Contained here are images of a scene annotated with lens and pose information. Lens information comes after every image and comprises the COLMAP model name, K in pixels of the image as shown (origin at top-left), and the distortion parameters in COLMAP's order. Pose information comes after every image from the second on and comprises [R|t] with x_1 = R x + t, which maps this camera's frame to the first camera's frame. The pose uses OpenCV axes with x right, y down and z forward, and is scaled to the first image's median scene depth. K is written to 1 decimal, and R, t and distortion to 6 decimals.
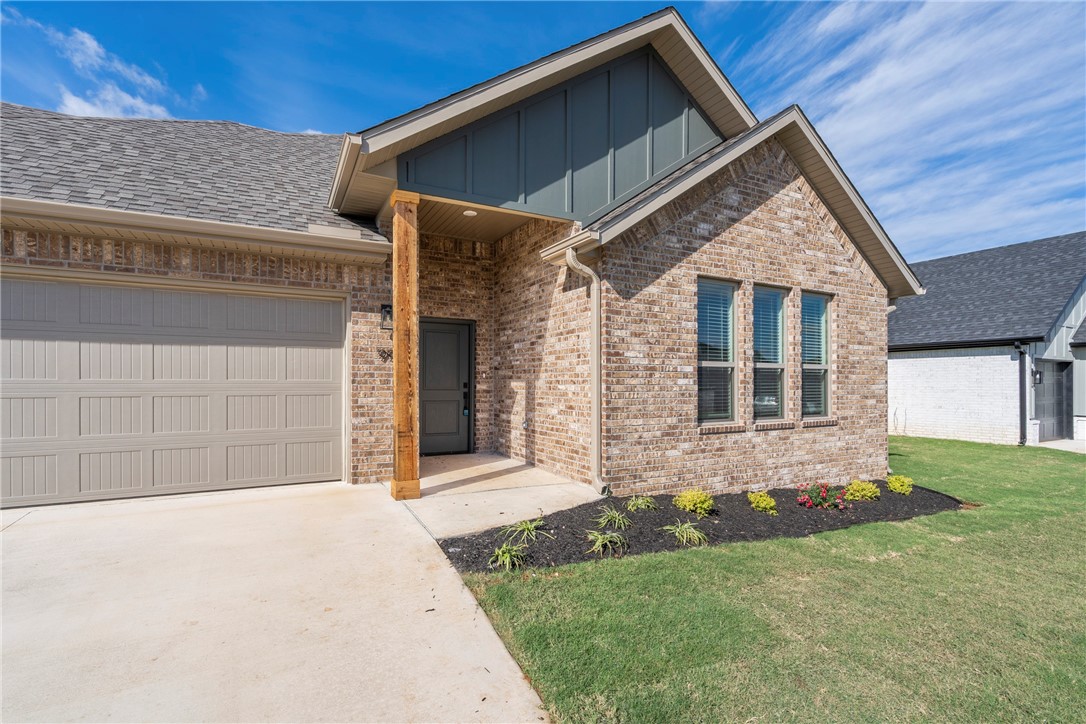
lens RADIAL K [[497.4, 0, 541.4], [0, 497.4, 378.2], [0, 0, 1]] dist [-0.004059, 0.000132]
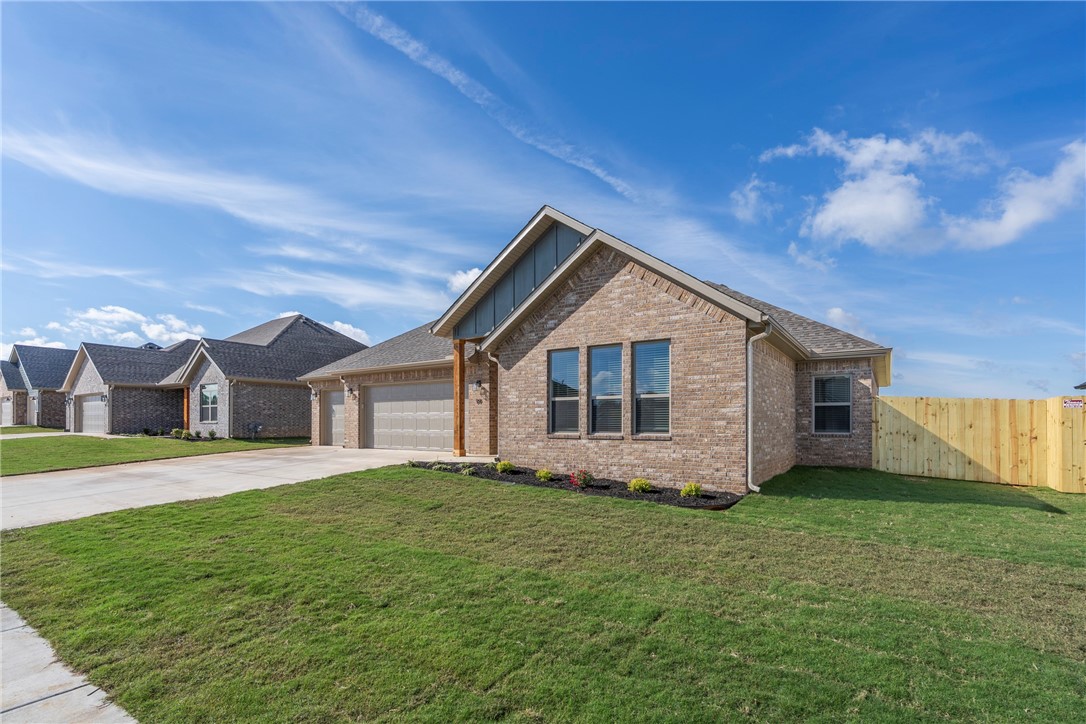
lens RADIAL K [[522.6, 0, 545.0], [0, 522.6, 420.3], [0, 0, 1]] dist [-0.016419, -0.000189]
pose [[0.472041, -0.008933, -0.881531, 1.813713], [0.006437, 0.999957, -0.006687, 0.054636], [0.881553, -0.002518, 0.472078, 0.086805]]
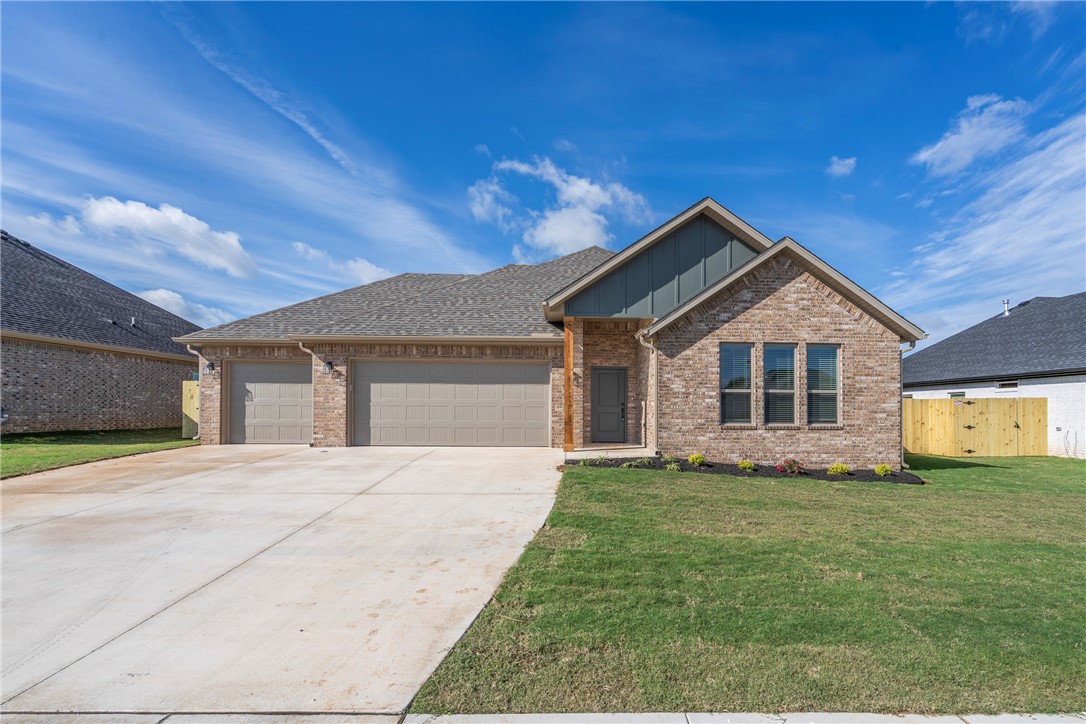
lens RADIAL K [[501.4, 0, 590.7], [0, 501.4, 395.8], [0, 0, 1]] dist [-0.012376, 0.000080]
pose [[0.906479, -0.006686, -0.422199, 0.604344], [-0.002201, 0.999786, -0.020558, 0.026485], [0.422246, 0.019565, 0.906270, -0.791119]]
